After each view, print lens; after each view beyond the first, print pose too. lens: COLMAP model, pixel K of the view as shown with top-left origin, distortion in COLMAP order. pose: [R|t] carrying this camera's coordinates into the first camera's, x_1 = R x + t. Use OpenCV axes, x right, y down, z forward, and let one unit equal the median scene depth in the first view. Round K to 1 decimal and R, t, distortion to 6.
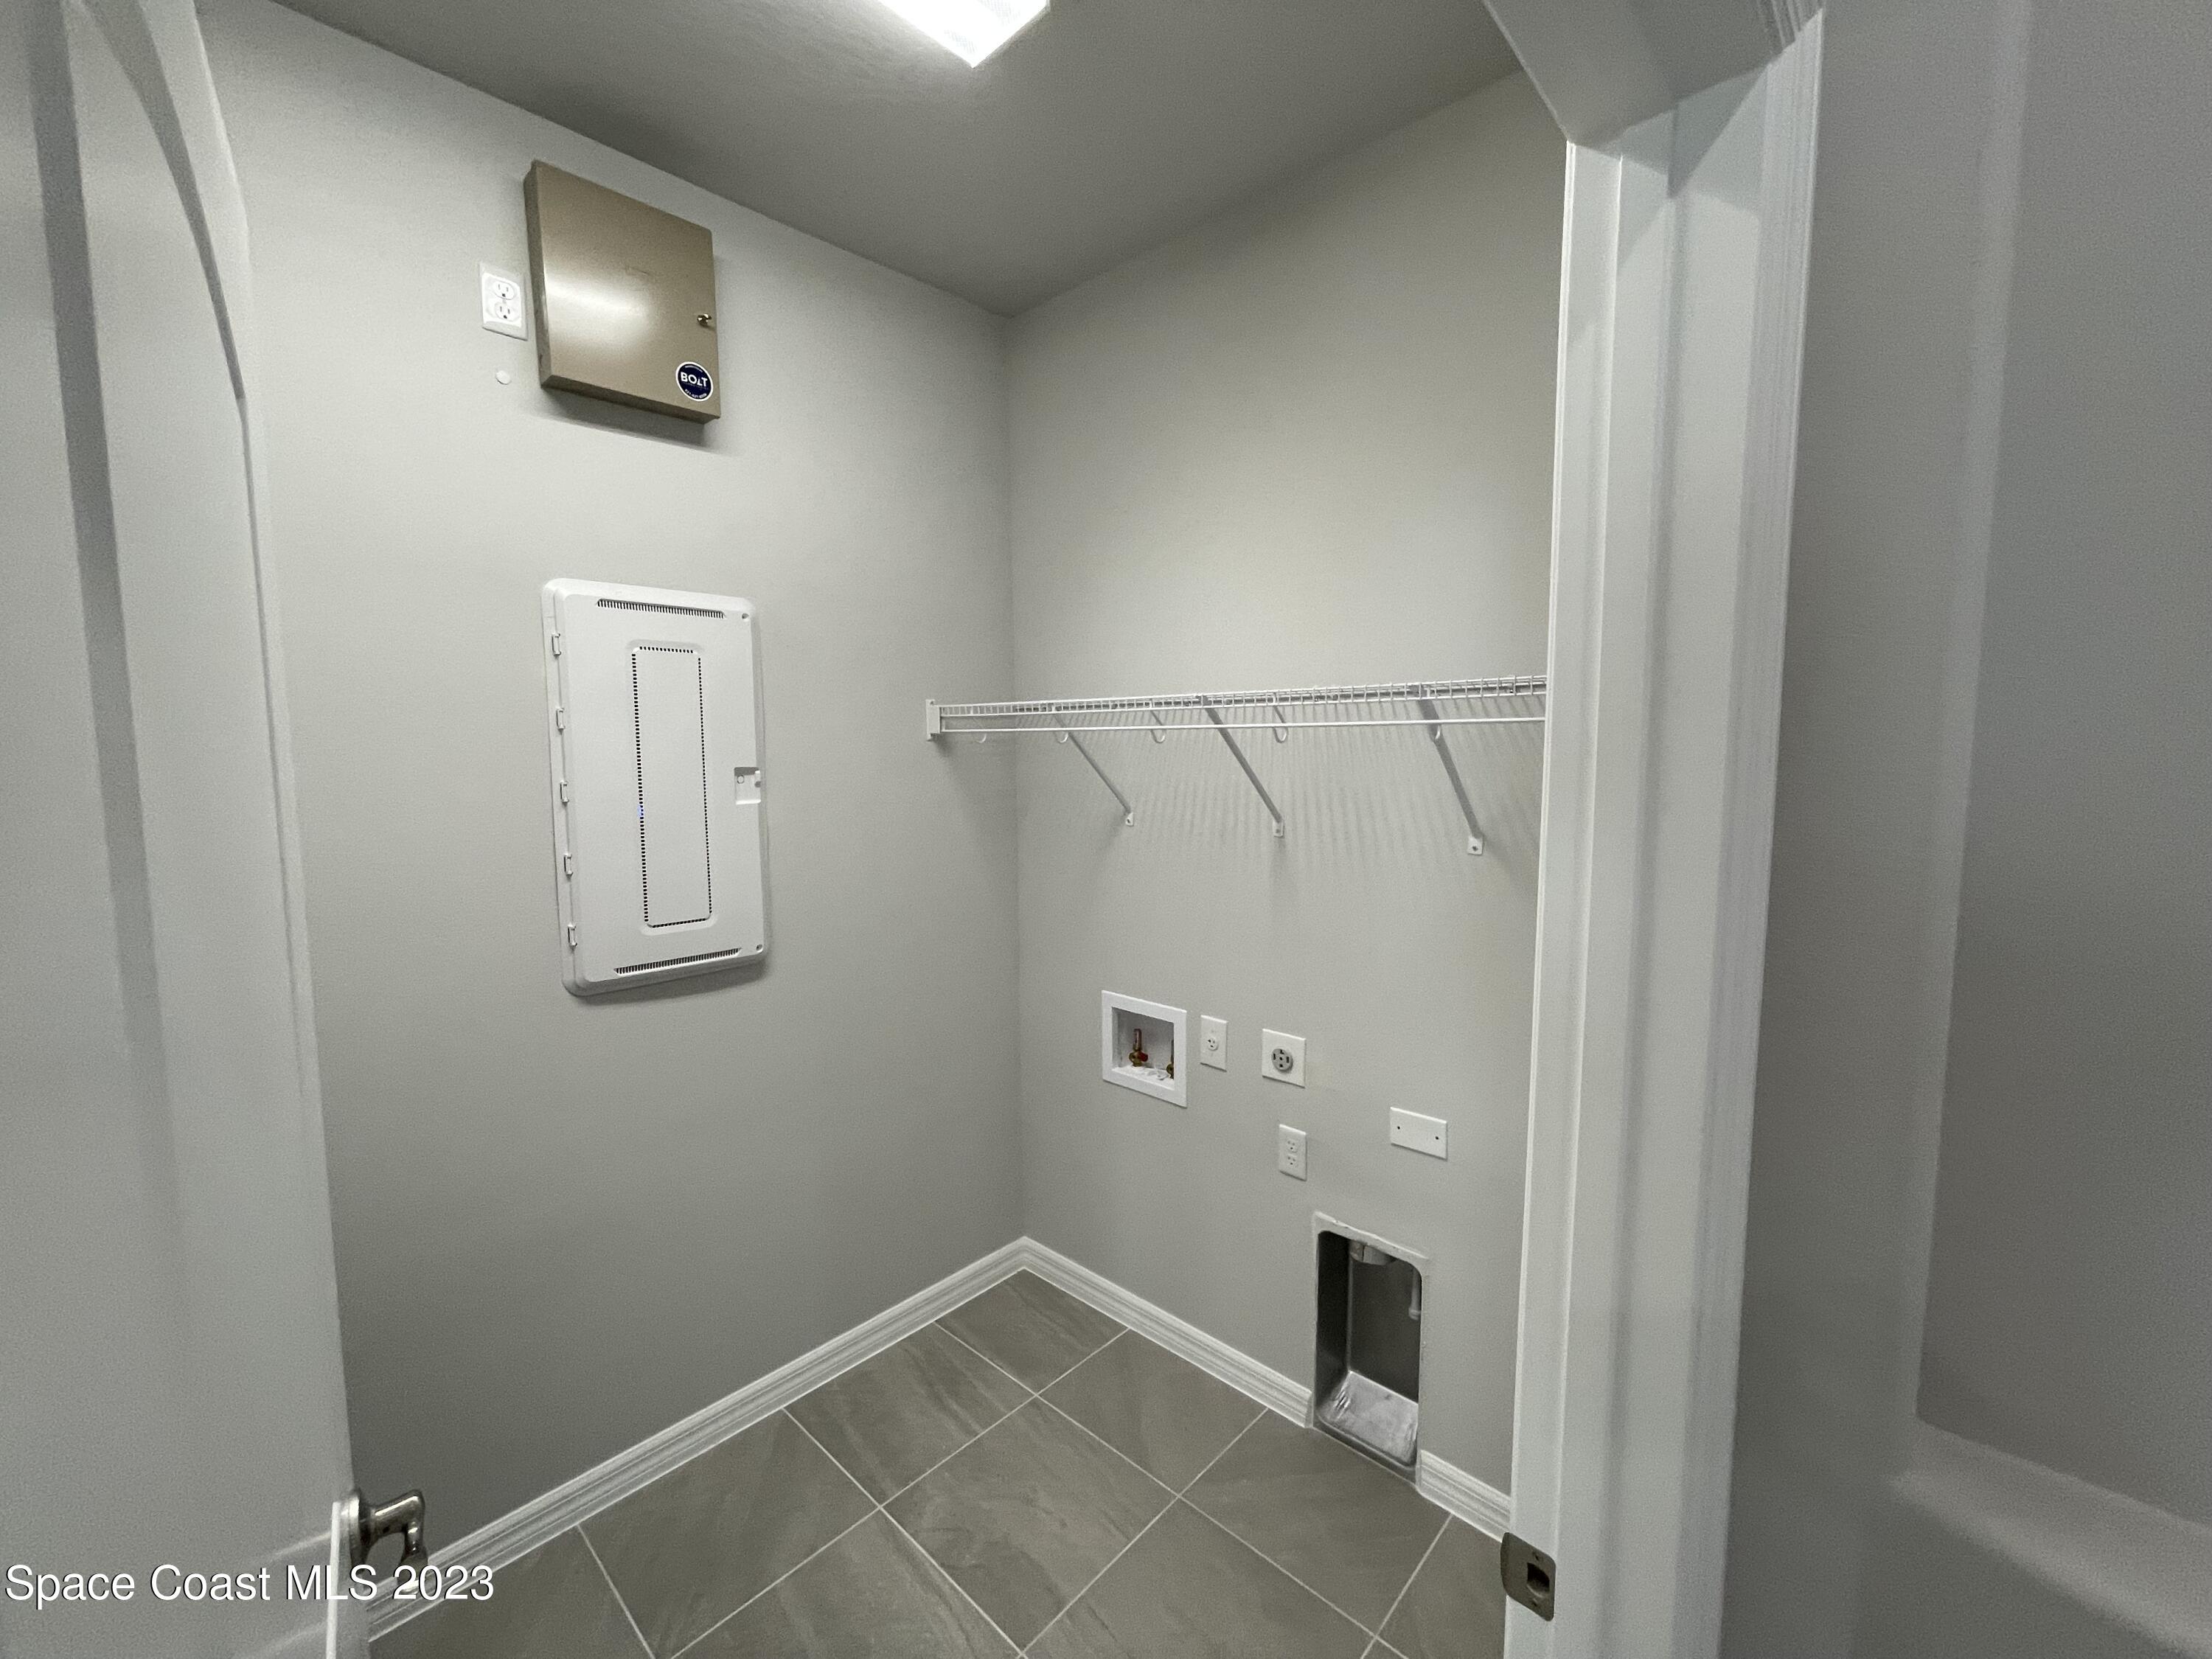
lens RADIAL K [[897.8, 0, 1106.0], [0, 897.8, 829.5], [0, 0, 1]] dist [-0.000113, -0.000026]
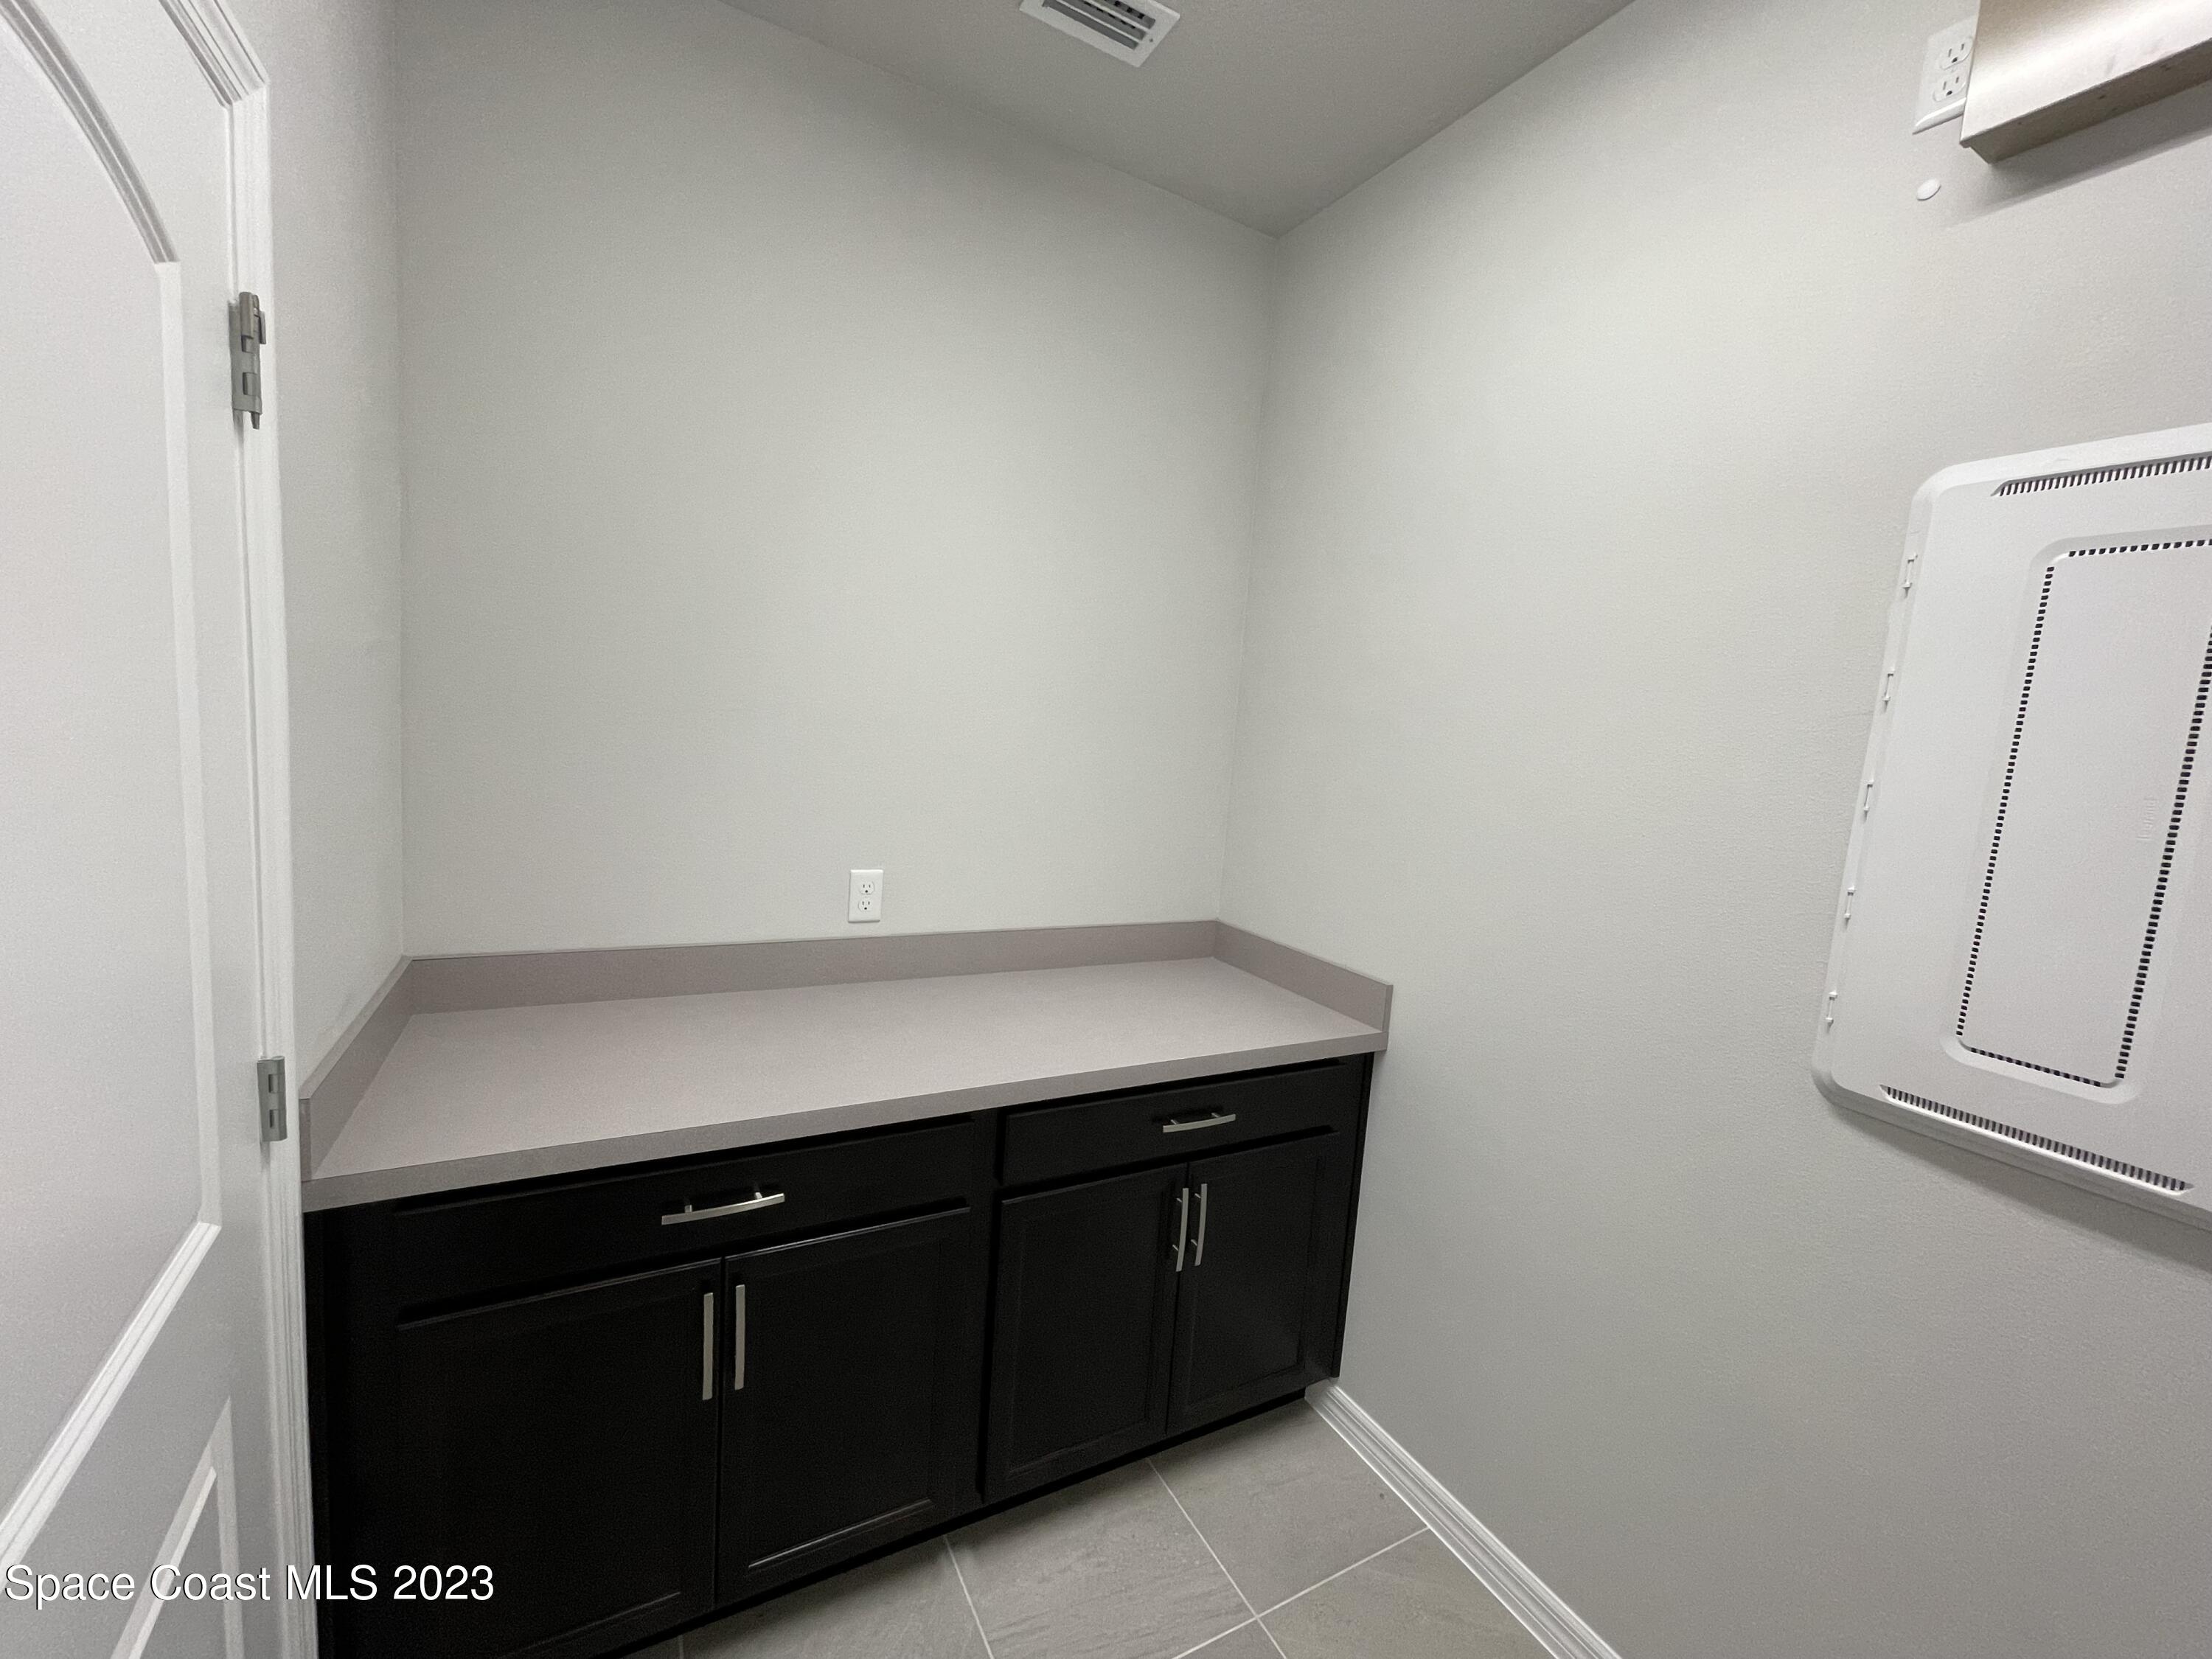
lens RADIAL K [[897.8, 0, 1106.0], [0, 897.8, 829.5], [0, 0, 1]] dist [-0.000113, -0.000026]
pose [[-0.316538, 0.089933, -0.944307, 0.198898], [-0.156113, 0.976982, 0.145375, -0.025588], [0.935645, 0.193435, -0.295213, 0.648260]]
